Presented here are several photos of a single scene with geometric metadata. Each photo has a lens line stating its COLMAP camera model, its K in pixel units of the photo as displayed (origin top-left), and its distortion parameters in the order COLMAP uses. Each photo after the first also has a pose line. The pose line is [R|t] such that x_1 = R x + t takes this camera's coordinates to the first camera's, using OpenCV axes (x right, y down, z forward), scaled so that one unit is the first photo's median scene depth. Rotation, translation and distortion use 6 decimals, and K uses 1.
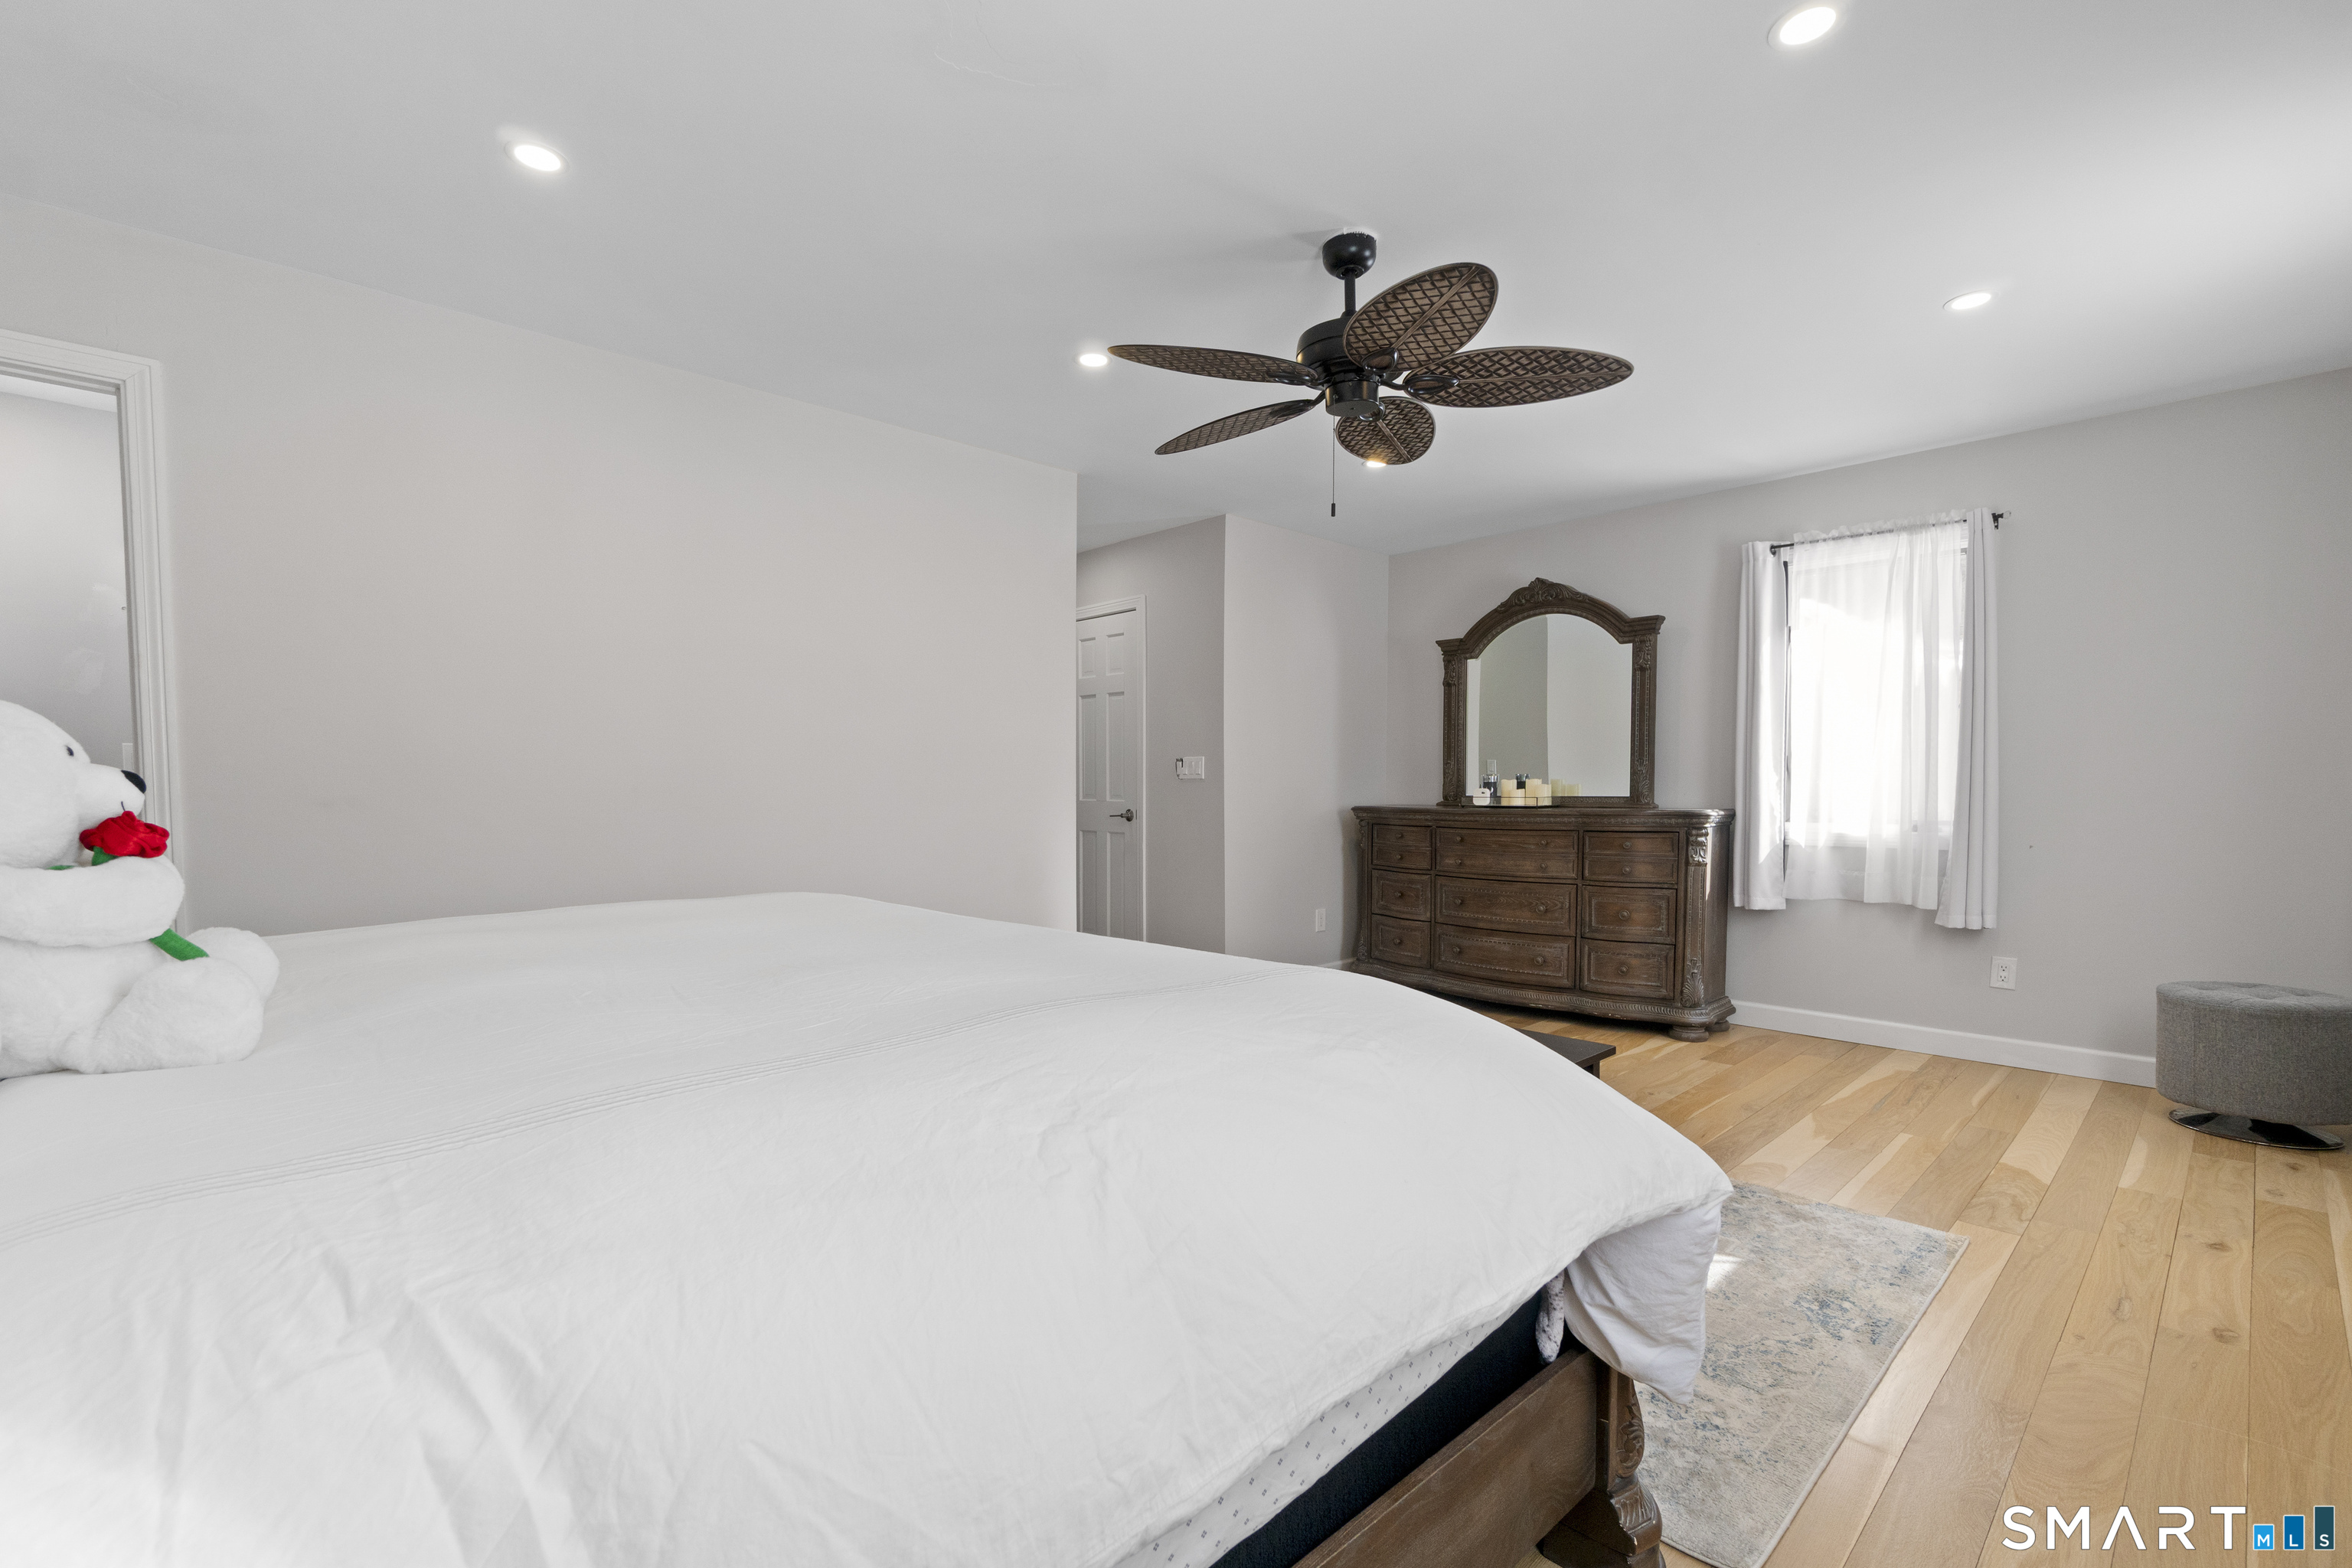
lens RADIAL K [[1025.6, 0, 1167.2], [0, 1025.6, 822.5], [0, 0, 1]] dist [-0.005256, -0.000471]
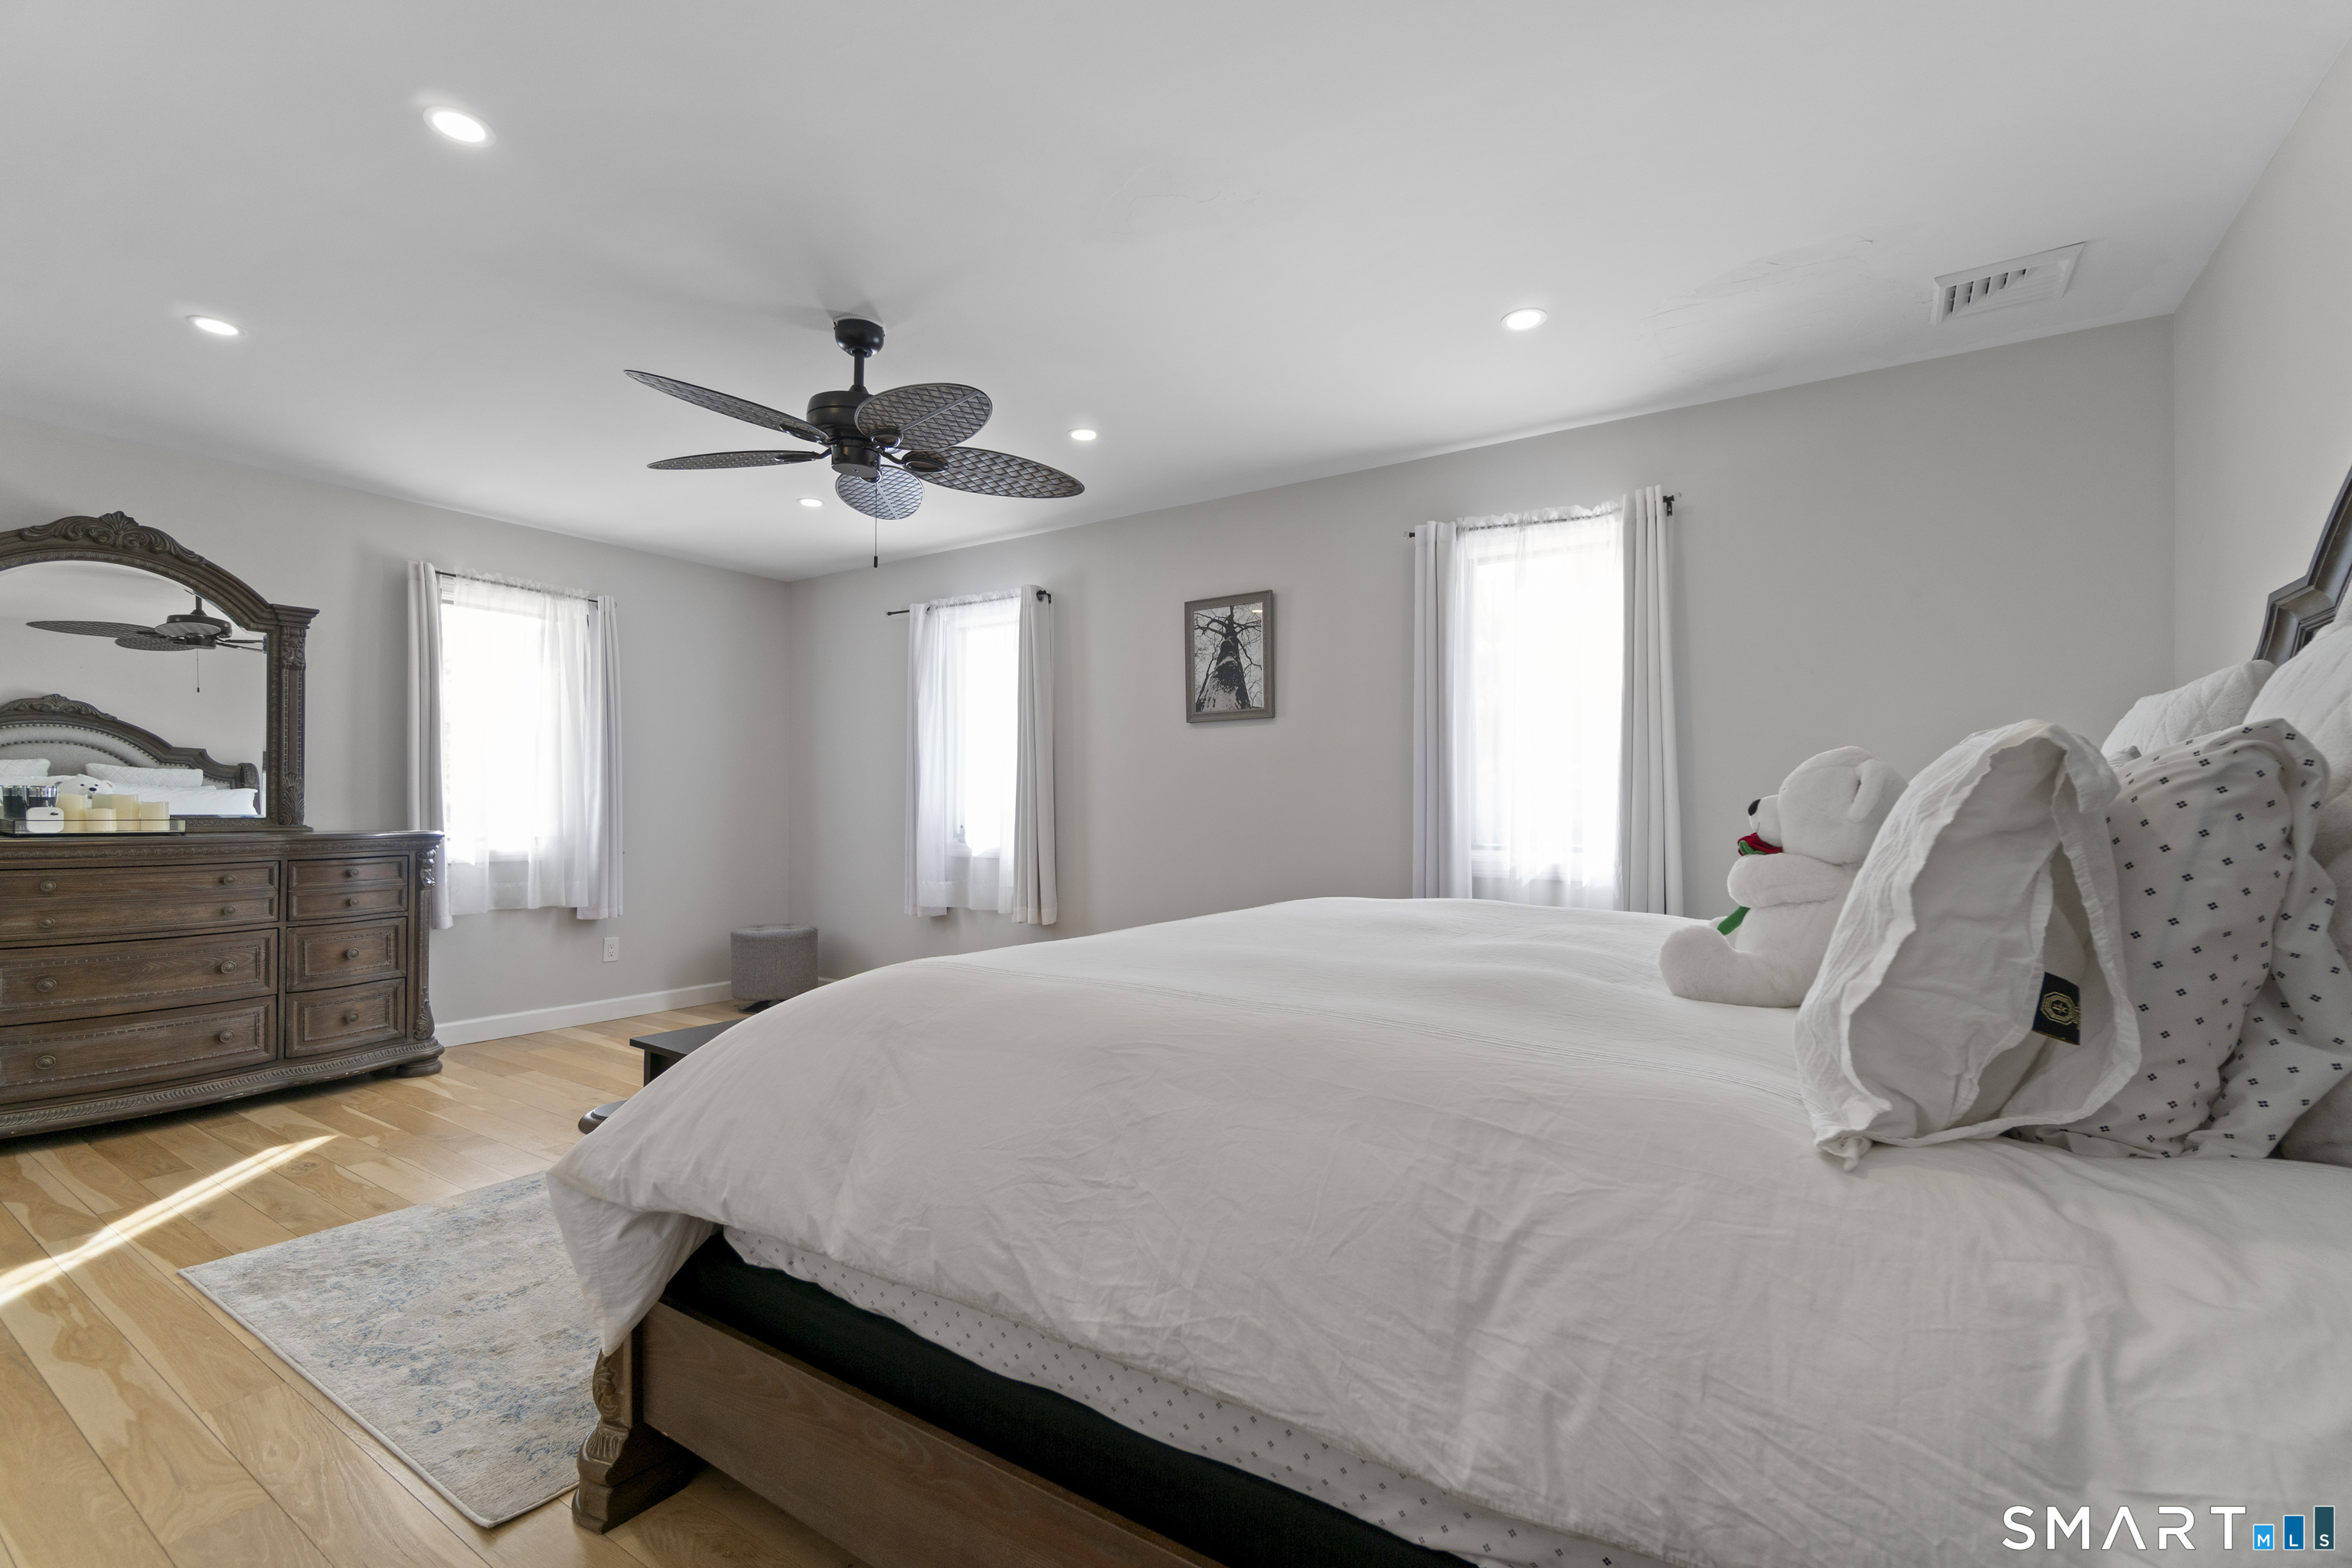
lens RADIAL K [[1027.1, 0, 1171.4], [0, 1027.1, 796.1], [0, 0, 1]] dist [-0.003295, -0.000142]
pose [[-0.226756, 0.012513, 0.973871, -0.550767], [0.026391, 0.999629, -0.006699, -0.019228], [-0.973594, 0.024182, -0.227002, 0.512357]]
